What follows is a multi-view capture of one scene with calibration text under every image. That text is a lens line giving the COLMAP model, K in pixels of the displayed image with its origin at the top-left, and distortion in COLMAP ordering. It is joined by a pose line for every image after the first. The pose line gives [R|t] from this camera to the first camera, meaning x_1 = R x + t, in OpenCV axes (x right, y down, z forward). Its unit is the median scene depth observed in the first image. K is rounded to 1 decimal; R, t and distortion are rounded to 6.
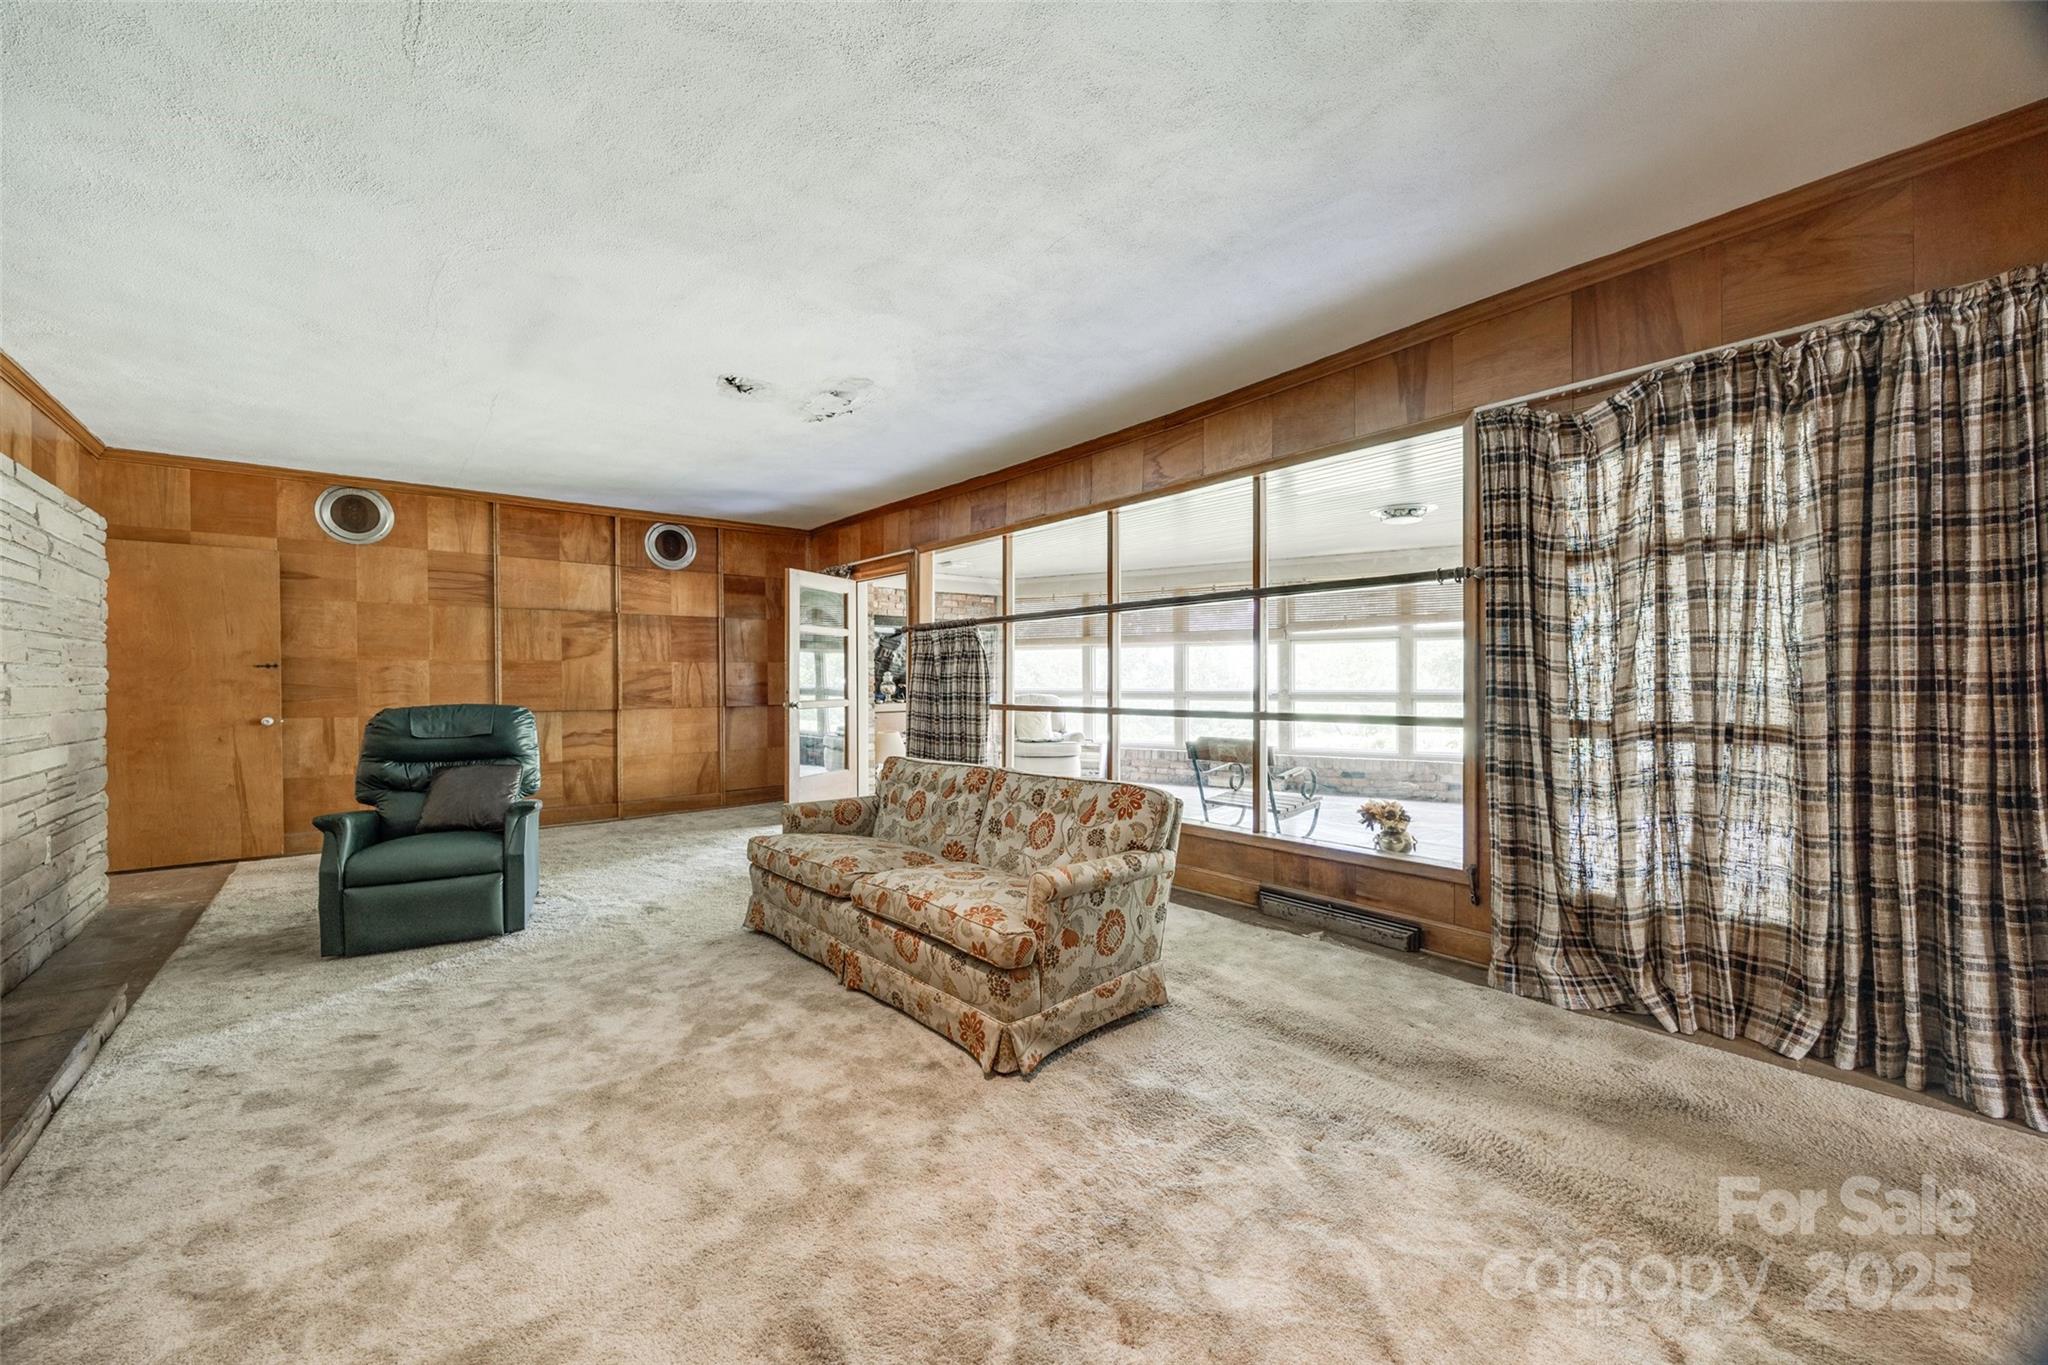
lens RADIAL K [[771.2, 0, 1008.8], [0, 771.2, 682.9], [0, 0, 1]] dist [-0.007311, 0.000025]
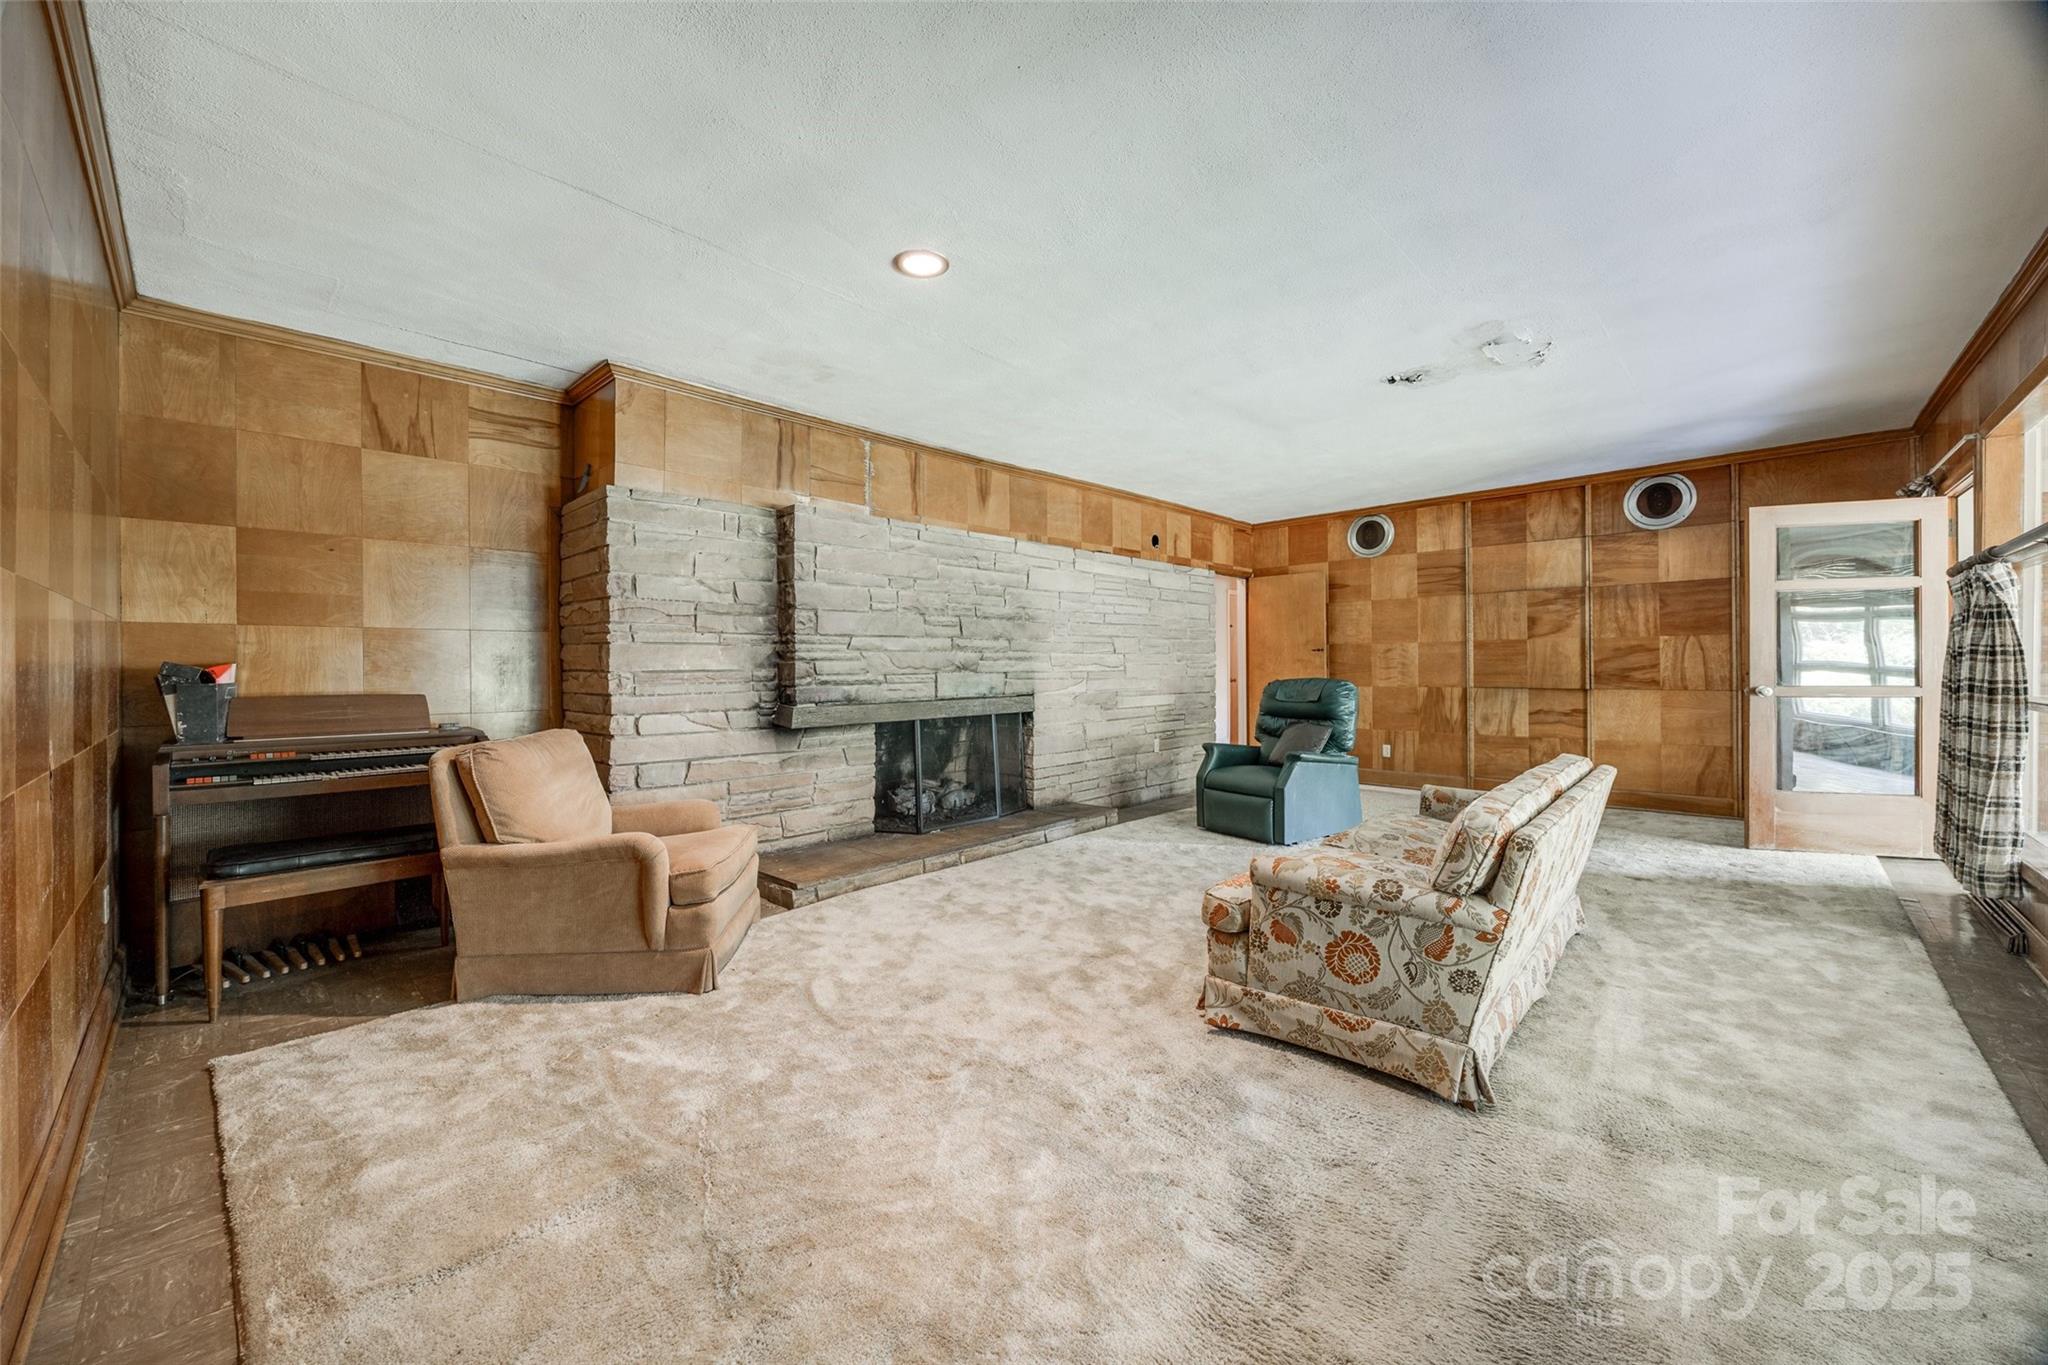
lens RADIAL K [[771.2, 0, 1014.8], [0, 771.2, 665.1], [0, 0, 1]] dist [-0.007311, 0.000025]
pose [[0.112962, 0.005902, -0.993582, 0.365798], [0.004540, 0.999969, 0.006456, -0.004315], [0.993589, -0.005240, 0.112931, 0.205323]]
